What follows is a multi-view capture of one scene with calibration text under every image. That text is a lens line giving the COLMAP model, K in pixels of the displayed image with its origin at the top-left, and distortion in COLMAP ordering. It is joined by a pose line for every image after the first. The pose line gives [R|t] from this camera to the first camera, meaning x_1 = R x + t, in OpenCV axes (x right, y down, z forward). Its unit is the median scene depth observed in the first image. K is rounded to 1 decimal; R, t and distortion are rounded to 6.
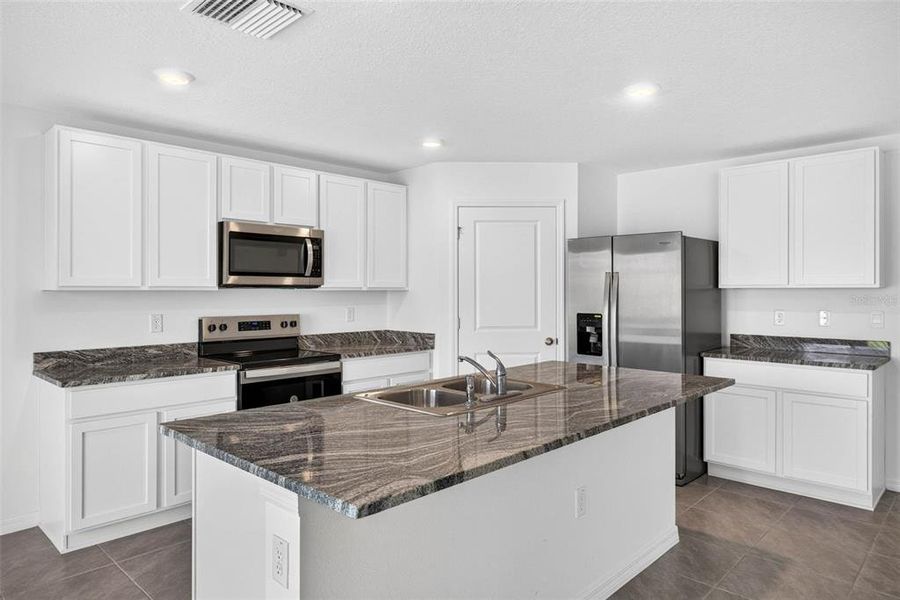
lens RADIAL K [[577.7, 0, 453.5], [0, 577.7, 292.9], [0, 0, 1]] dist [0.000324, 0.002250]
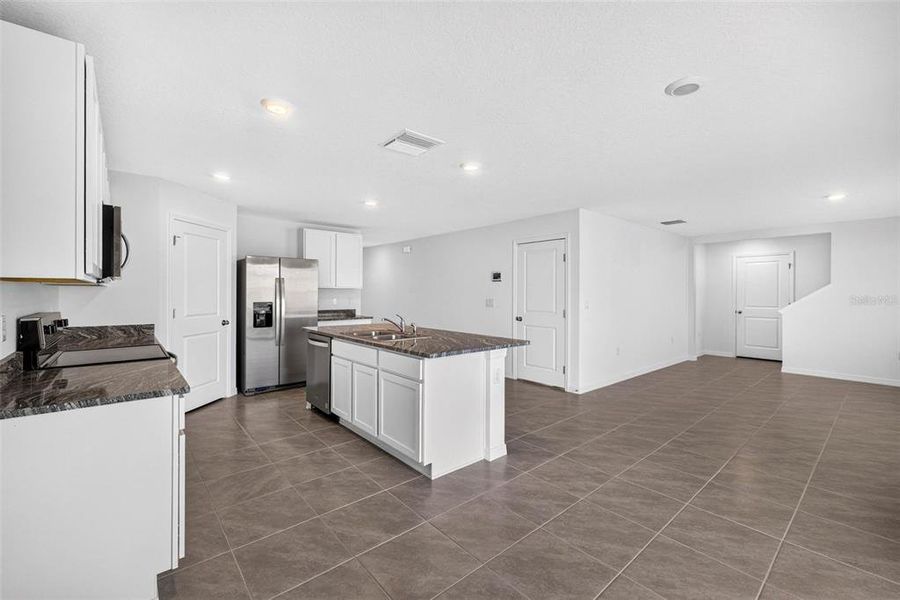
lens RADIAL K [[376.1, 0, 450.0], [0, 376.1, 300.0], [0, 0, 1]] dist [0.001012, 0.000088]
pose [[0.100219, -0.018577, 0.994792, -0.888120], [0.000679, 0.999827, 0.018603, 0.010123], [-0.994965, -0.001189, 0.100214, 0.407028]]
